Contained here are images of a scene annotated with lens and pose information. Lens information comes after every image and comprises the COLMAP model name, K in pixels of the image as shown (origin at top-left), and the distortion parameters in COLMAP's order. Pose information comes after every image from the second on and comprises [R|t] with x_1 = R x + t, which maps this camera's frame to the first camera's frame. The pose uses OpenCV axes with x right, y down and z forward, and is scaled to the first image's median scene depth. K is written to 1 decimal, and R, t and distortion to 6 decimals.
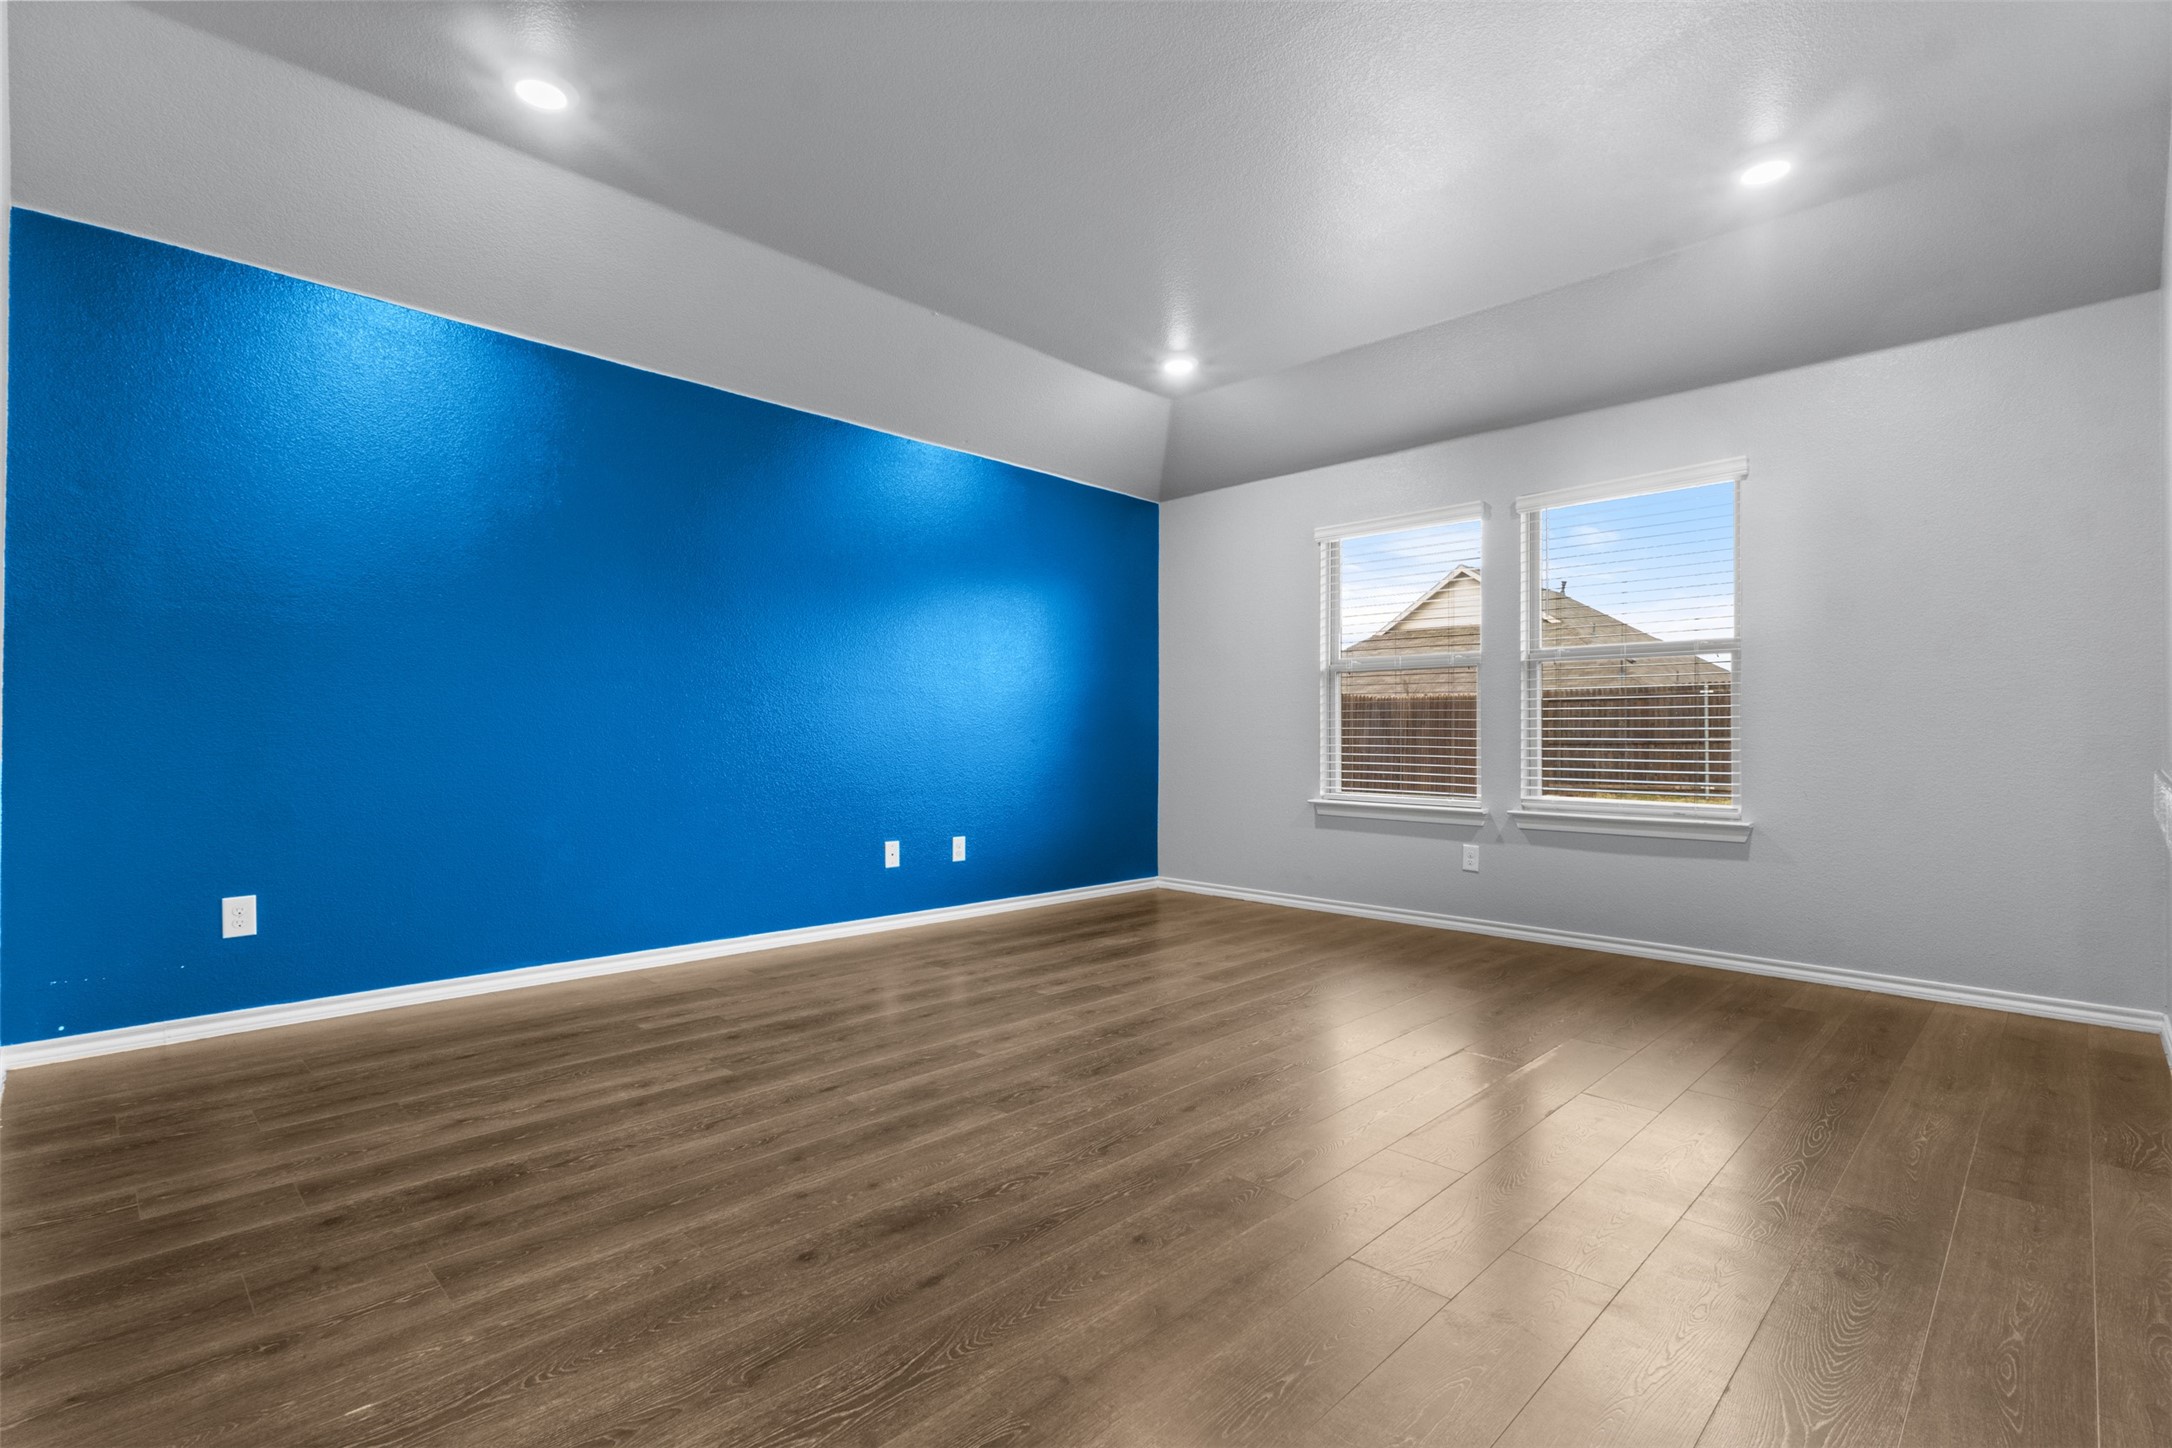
lens RADIAL K [[1005.2, 0, 1081.5], [0, 1005.2, 728.3], [0, 0, 1]] dist [0.004433, 0.000315]
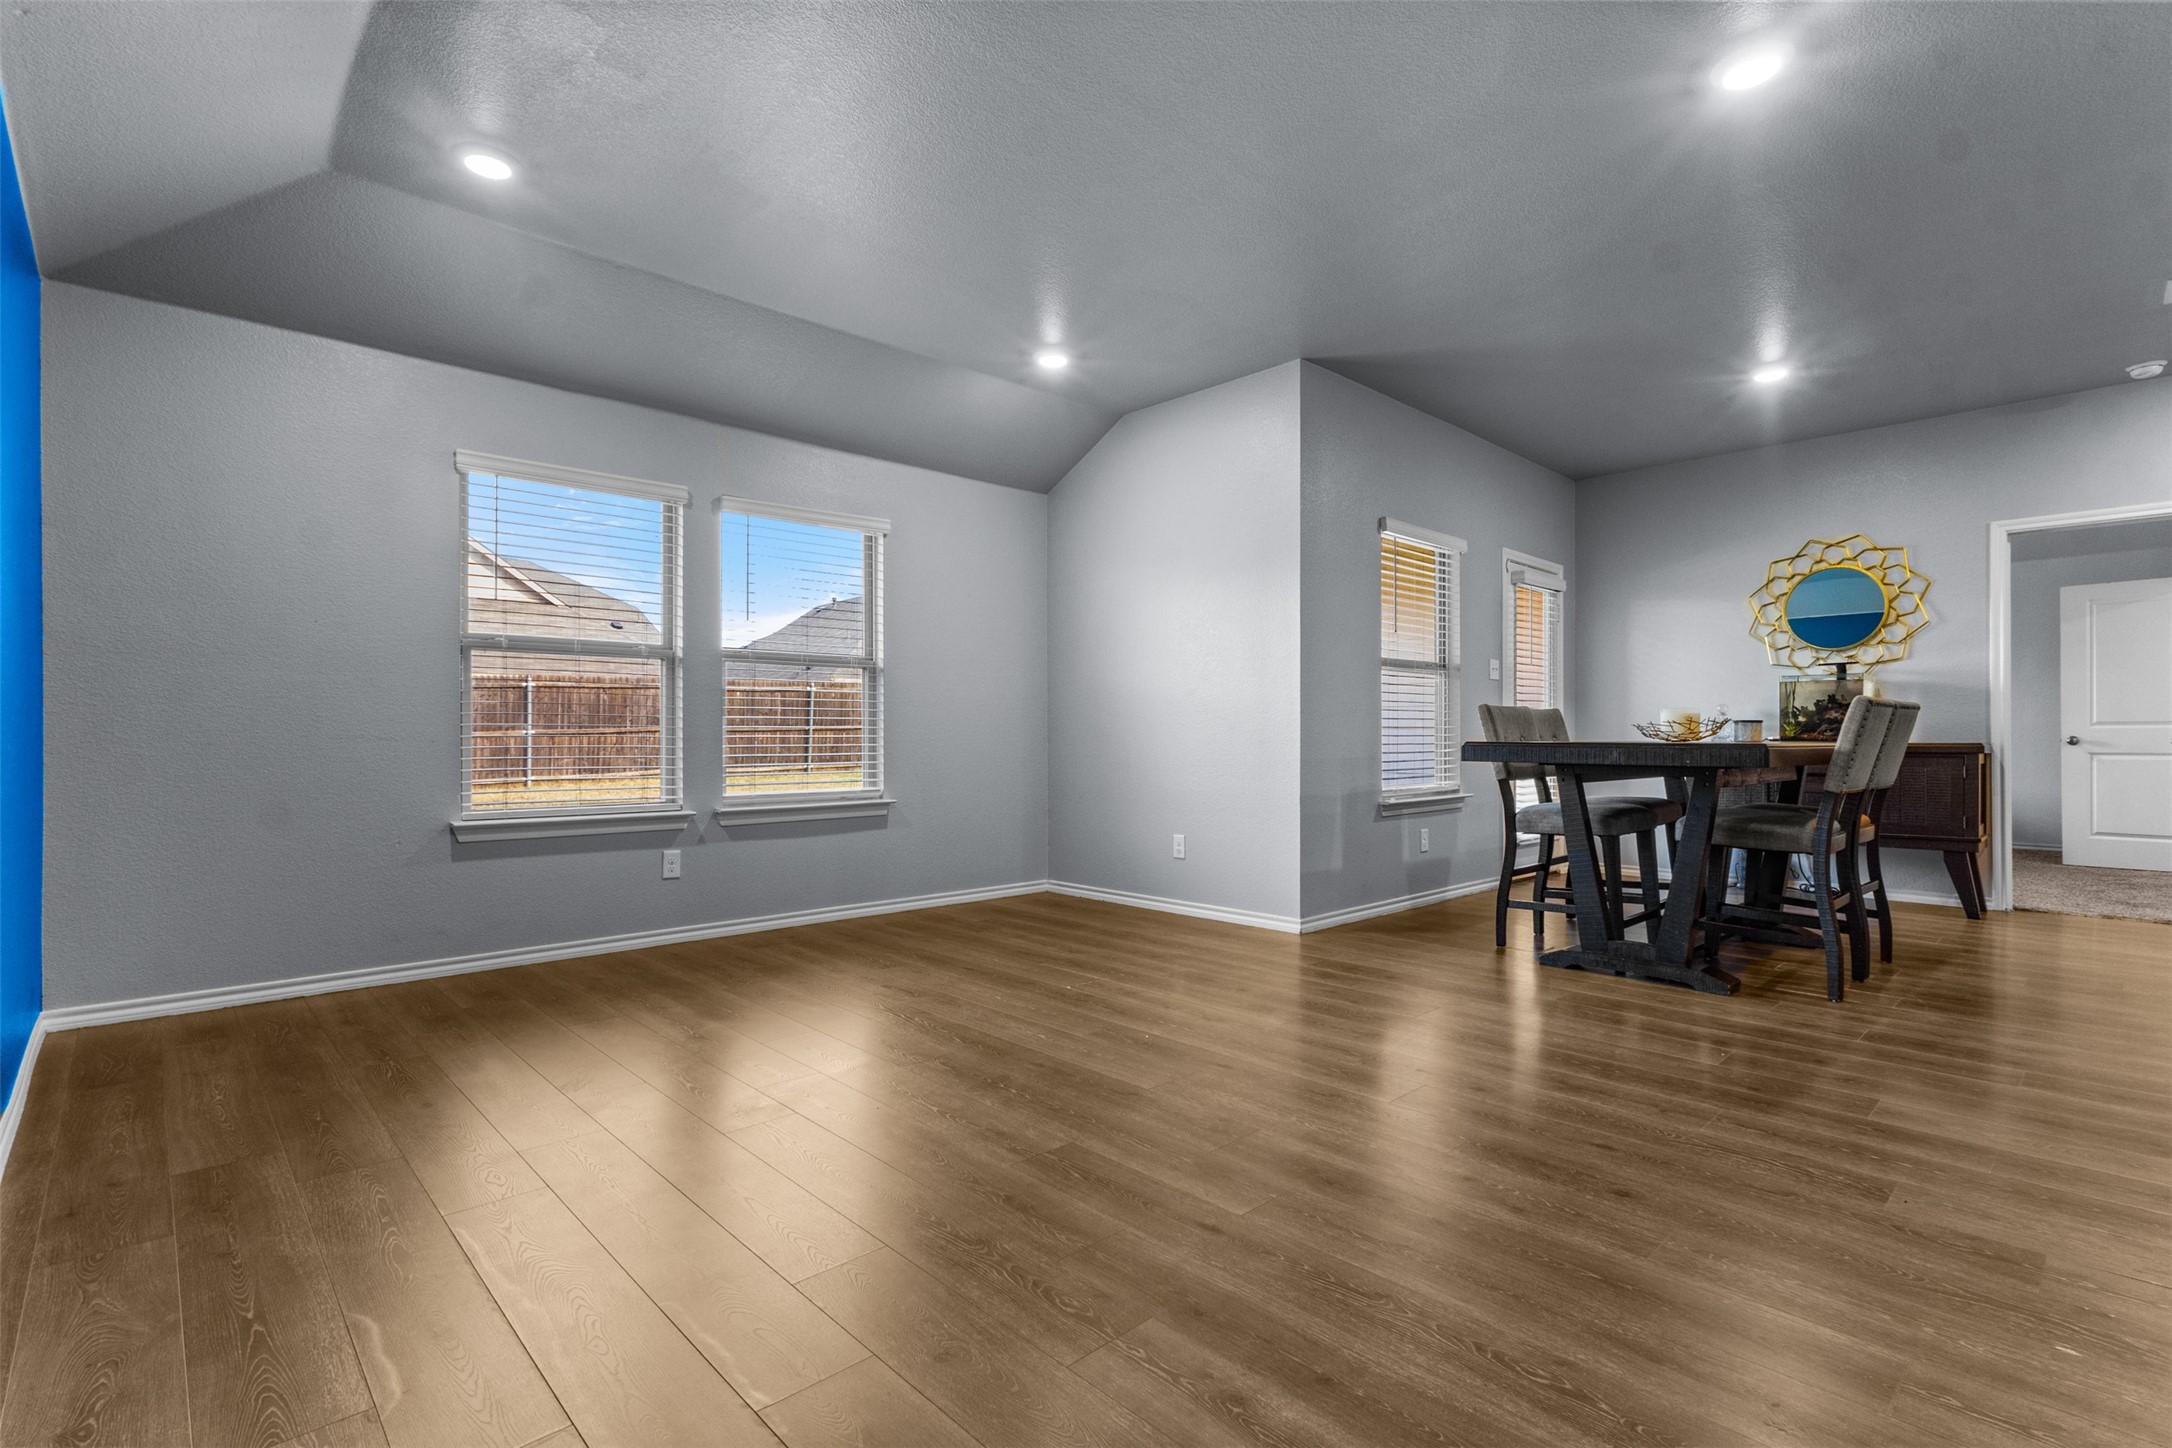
lens RADIAL K [[1005.2, 0, 1085.8], [0, 1005.2, 736.5], [0, 0, 1]] dist [0.004433, 0.000315]
pose [[0.027667, -0.004276, 0.999608, -0.830946], [-0.006024, 0.999972, 0.004444, 0.006042], [-0.999599, -0.006145, 0.027640, 0.922139]]
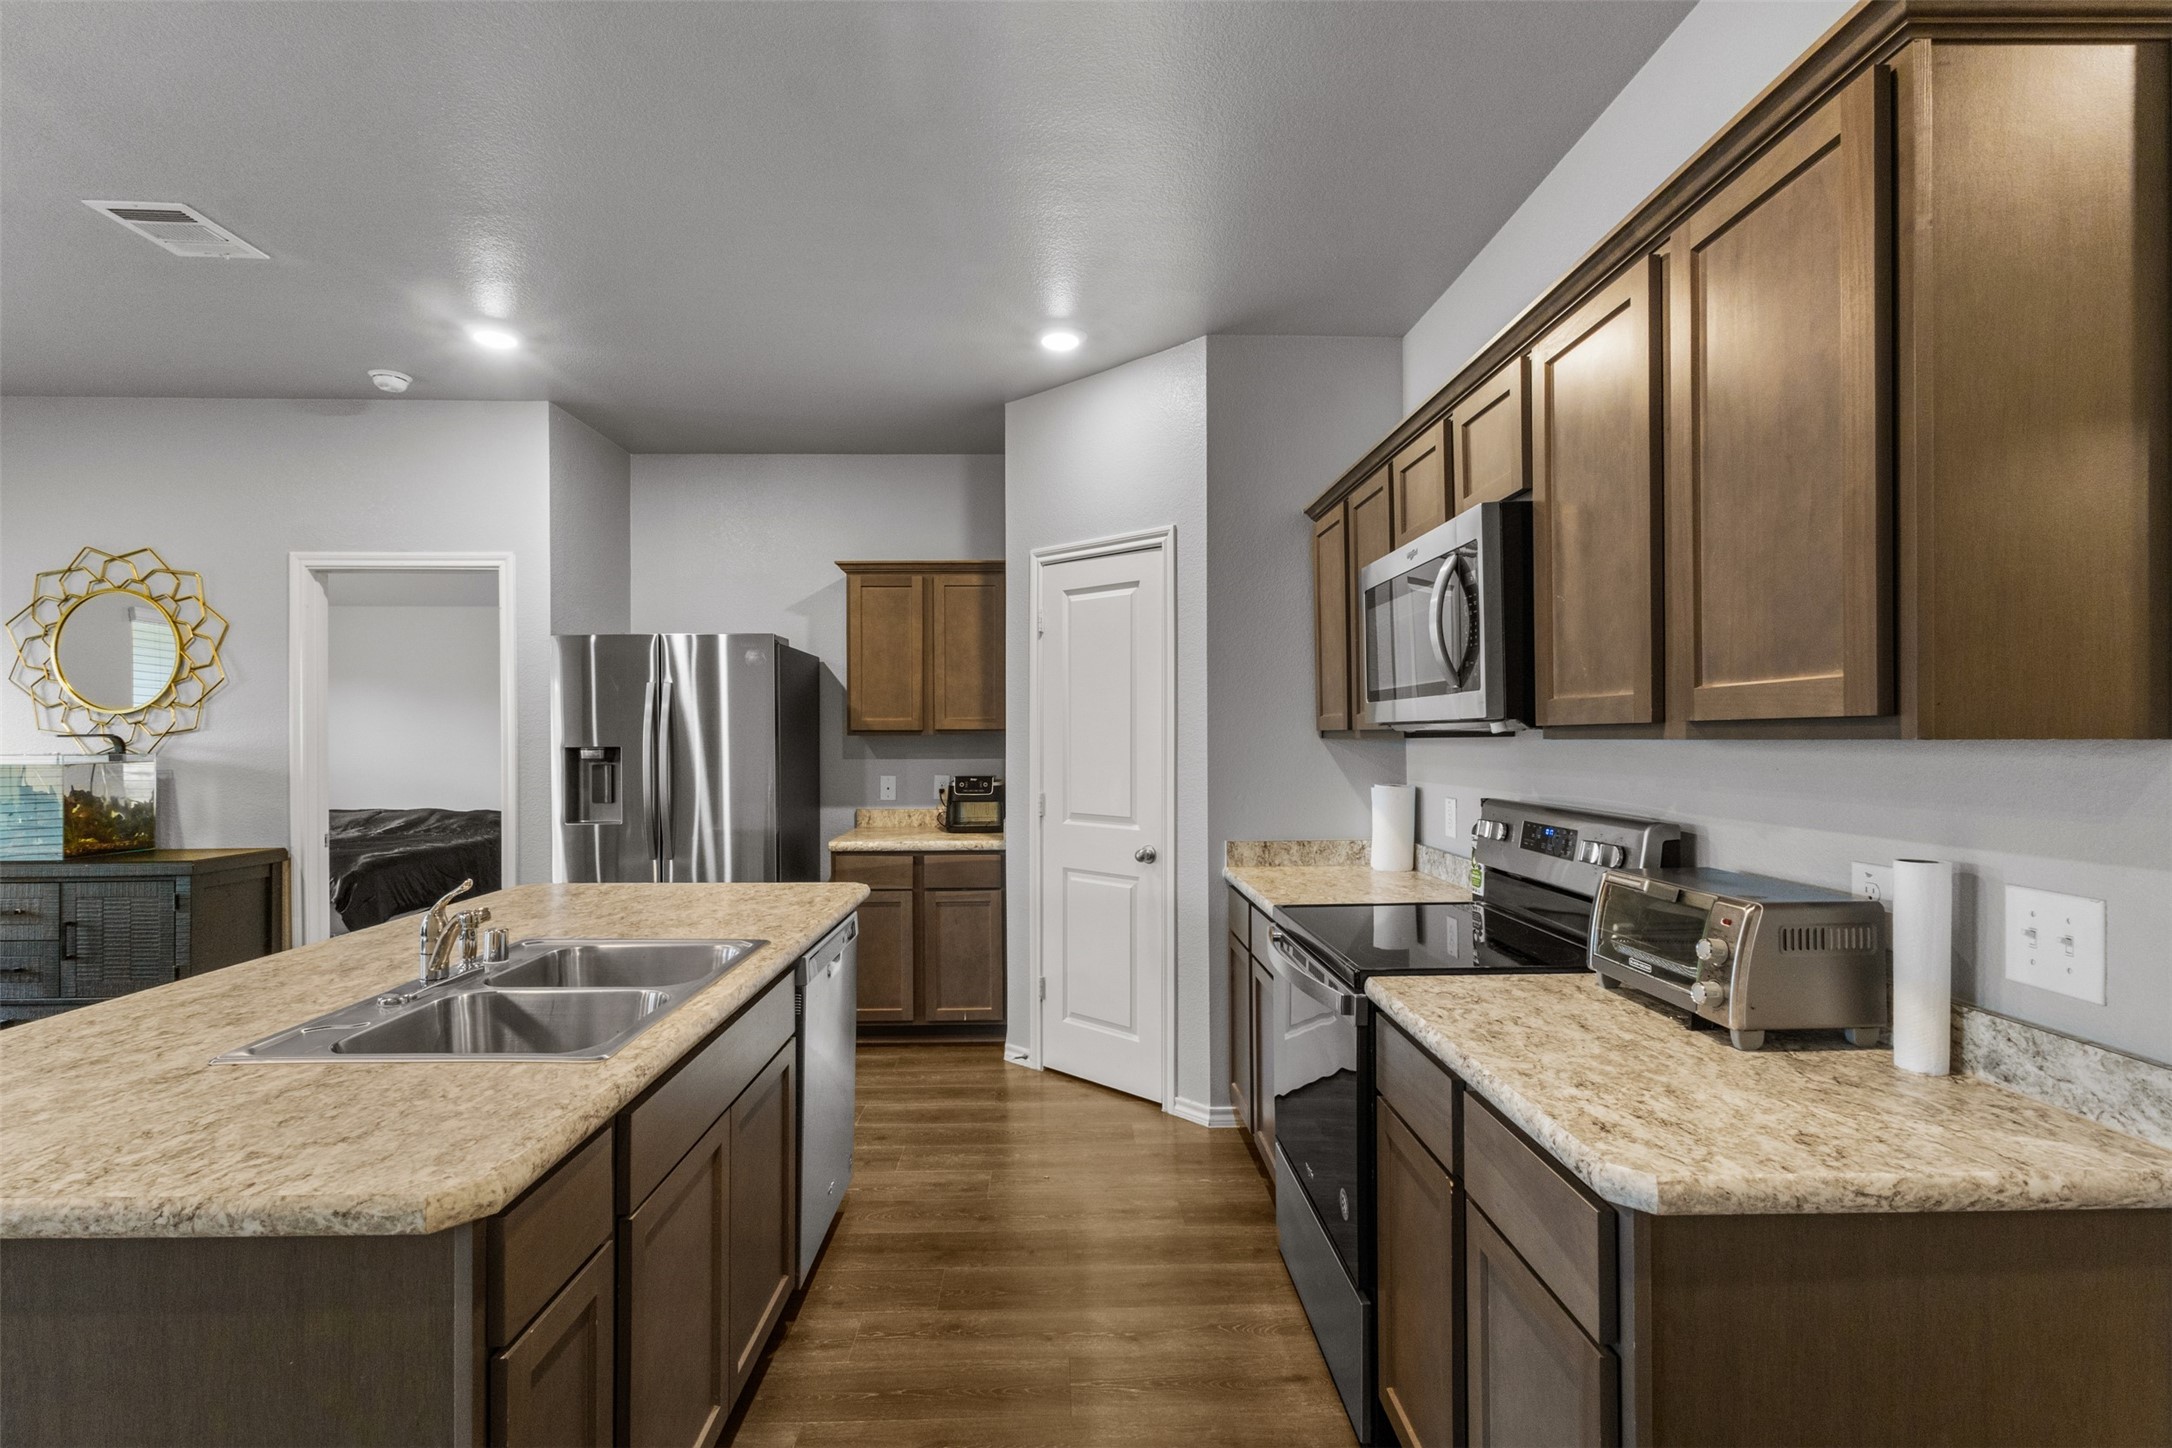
lens RADIAL K [[1005.2, 0, 1079.6], [0, 1005.2, 728.4], [0, 0, 1]] dist [0.004433, 0.000315]
pose [[-0.715994, -0.000399, 0.698106, -0.688039], [-0.005007, 0.999977, -0.004565, -0.139439], [-0.698088, -0.006764, -0.715980, -0.400568]]
